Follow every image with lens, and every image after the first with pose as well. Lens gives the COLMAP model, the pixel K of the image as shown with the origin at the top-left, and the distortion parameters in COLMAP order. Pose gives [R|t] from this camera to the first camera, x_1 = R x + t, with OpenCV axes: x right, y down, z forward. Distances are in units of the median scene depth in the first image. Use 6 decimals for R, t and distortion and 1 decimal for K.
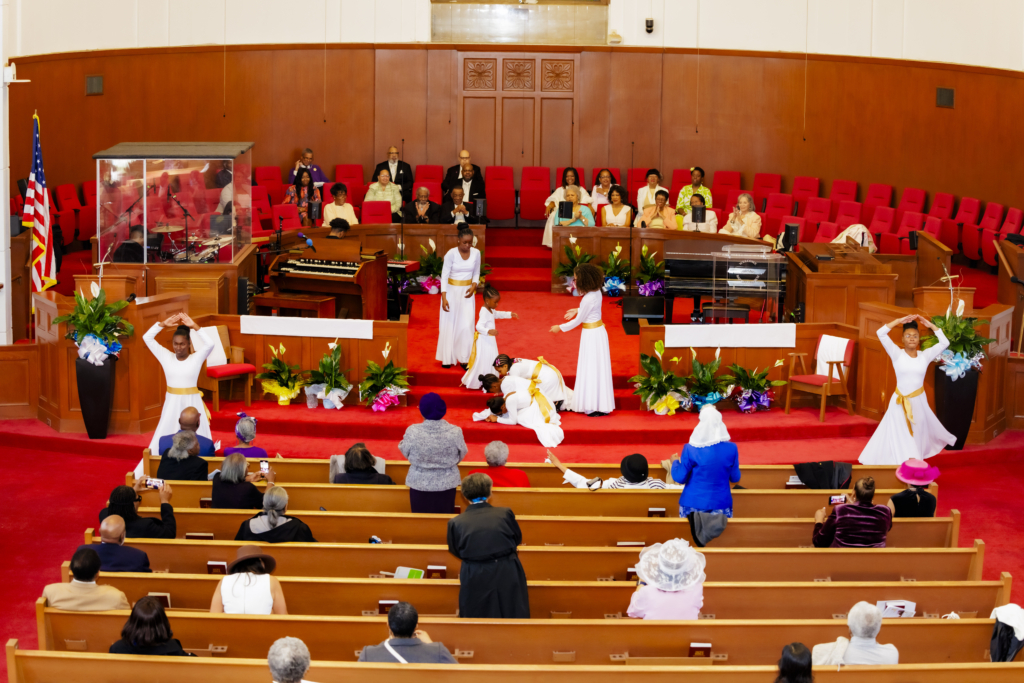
lens RADIAL K [[2063.0, 0, 513.2], [0, 2063.0, 364.3], [0, 0, 1]] dist [-0.420655, 0.100934]
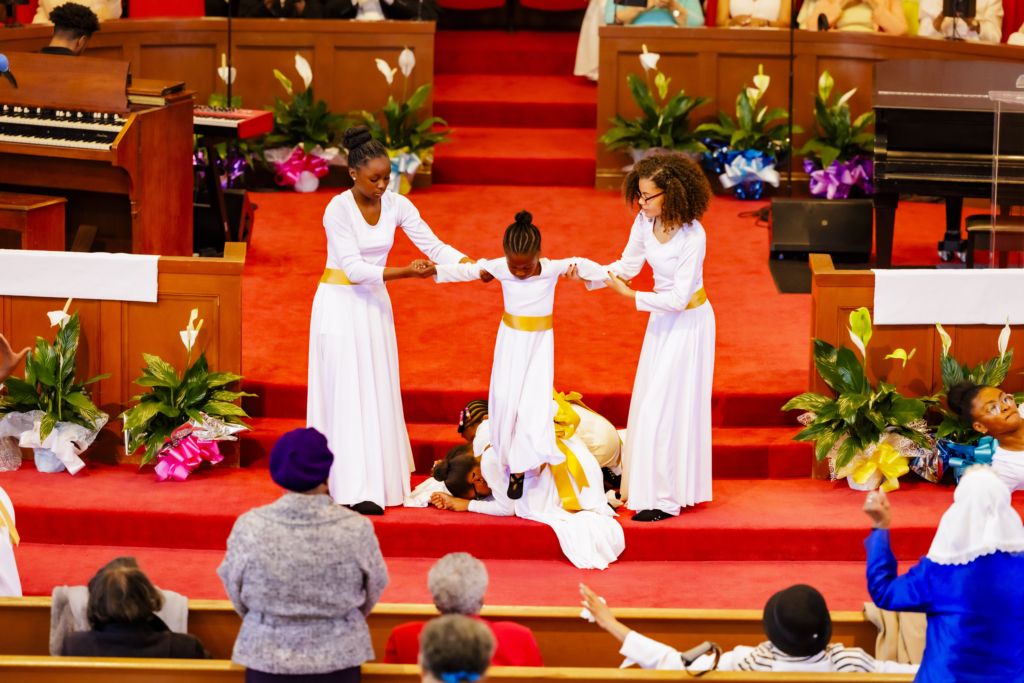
lens RADIAL K [[5084.4, 0, 511.8], [0, 5084.4, 342.1], [0, 0, 1]] dist [-0.268339, 10.444599]
pose [[0.999991, 0.003688, 0.002147, -0.000158], [-0.003679, 0.999984, -0.004195, -0.000337], [-0.002162, 0.004187, 0.999989, -0.005881]]
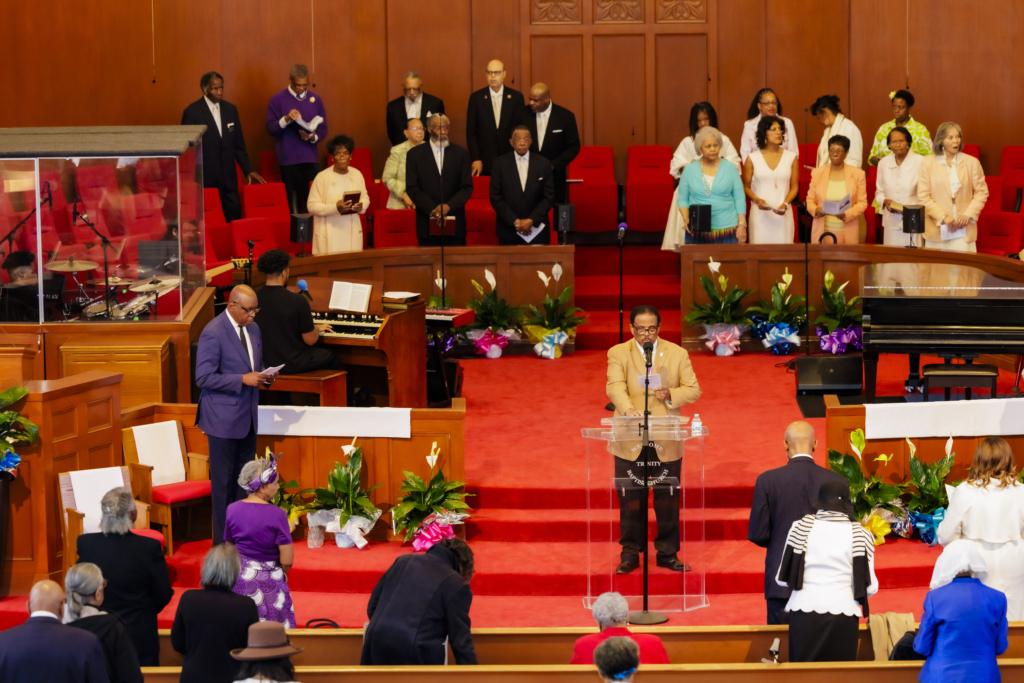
lens RADIAL K [[3547.0, 0, 511.6], [0, 3547.0, 341.3], [0, 0, 1]] dist [-0.251201, -0.122437]
pose [[0.999409, -0.024513, -0.024093, -0.009376], [0.023774, 0.999252, -0.030511, -0.007752], [0.024823, 0.029921, 0.999244, -0.104856]]
